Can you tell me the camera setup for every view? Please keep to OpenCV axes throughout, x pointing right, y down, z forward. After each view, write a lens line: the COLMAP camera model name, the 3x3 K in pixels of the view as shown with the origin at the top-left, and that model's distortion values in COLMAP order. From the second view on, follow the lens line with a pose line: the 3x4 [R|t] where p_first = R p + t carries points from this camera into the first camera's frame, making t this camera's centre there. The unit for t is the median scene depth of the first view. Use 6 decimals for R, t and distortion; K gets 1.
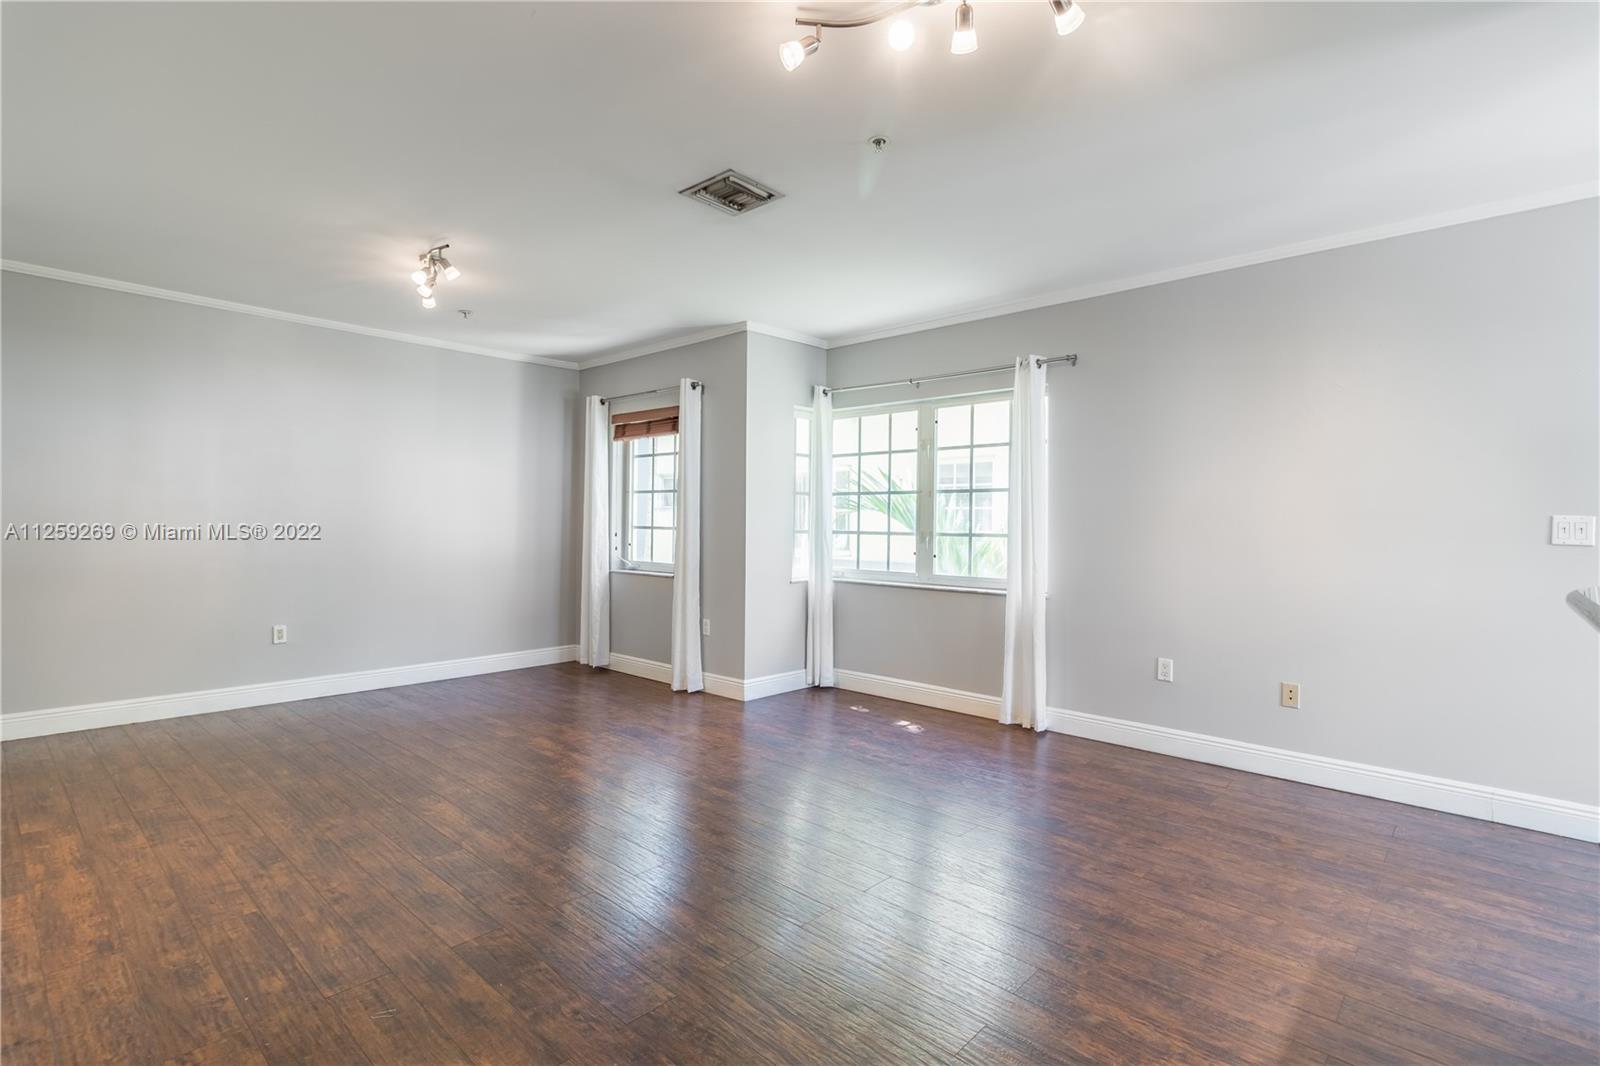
lens RADIAL K [[759.9, 0, 799.3], [0, 759.9, 516.9], [0, 0, 1]] dist [0.007230, -0.000048]
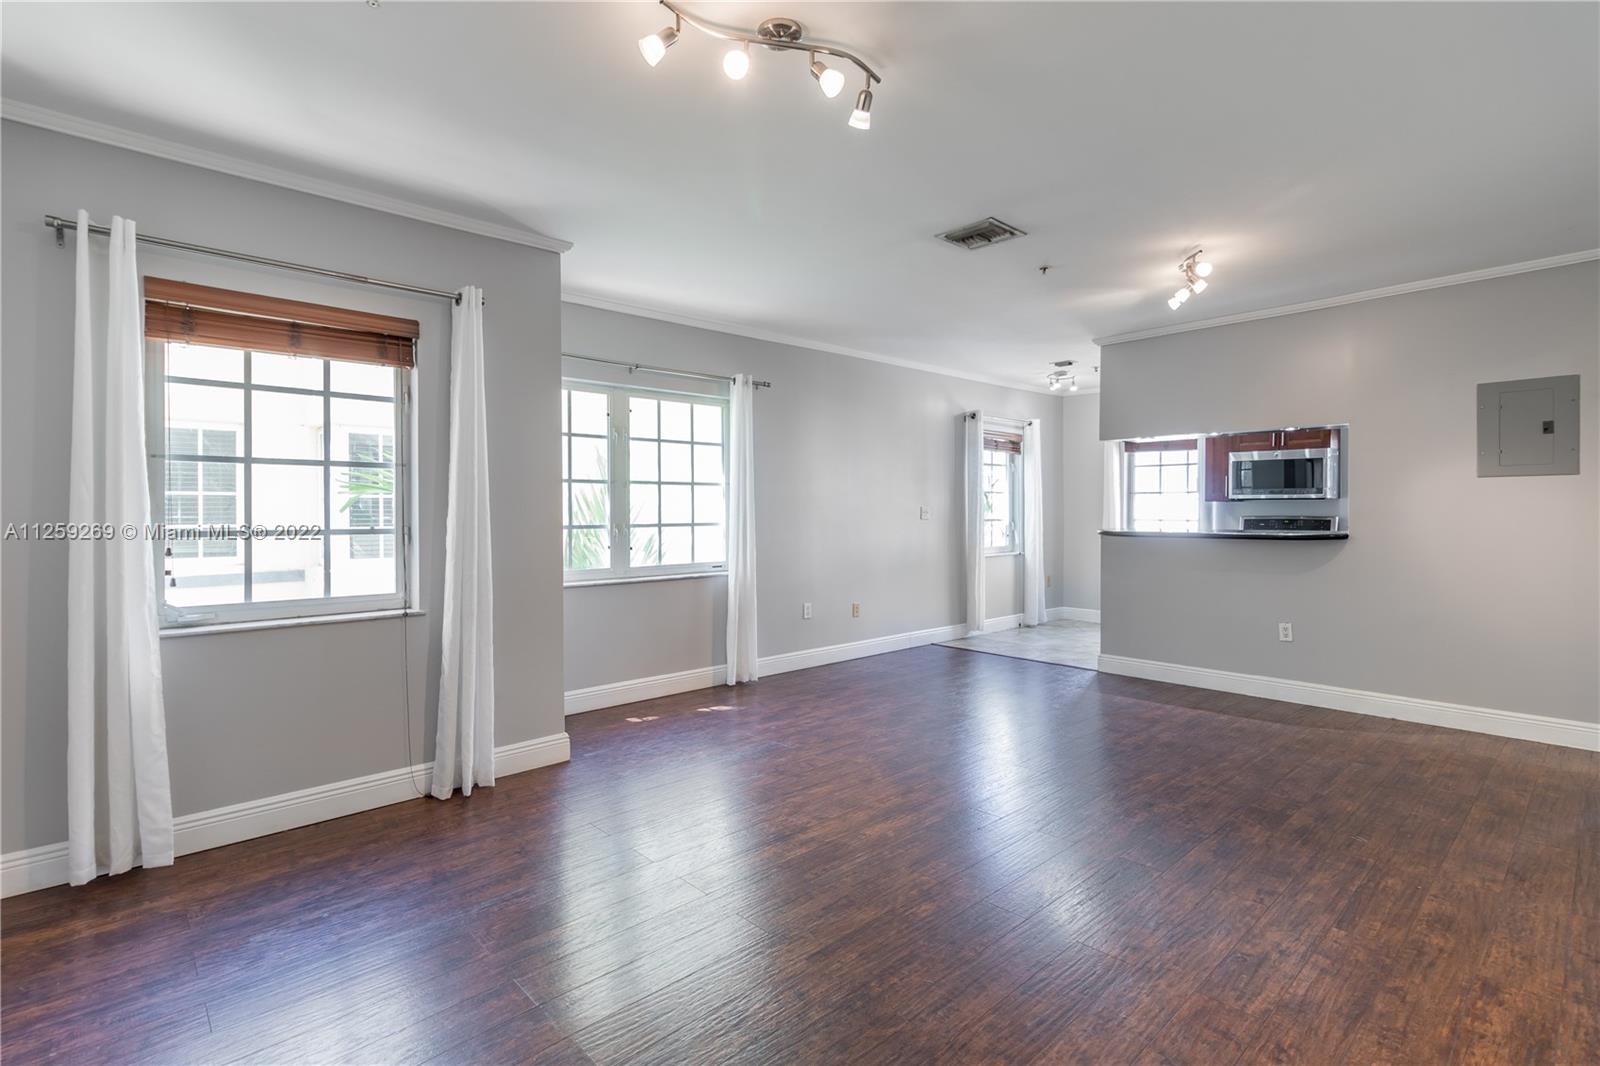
lens RADIAL K [[738.4, 0, 796.7], [0, 738.4, 509.8], [0, 0, 1]] dist [0.001347, 0.000659]
pose [[0.095554, -0.008906, 0.995384, -1.369588], [-0.000856, 0.999959, 0.009029, -0.012001], [-0.995424, -0.001715, 0.095542, 1.281602]]
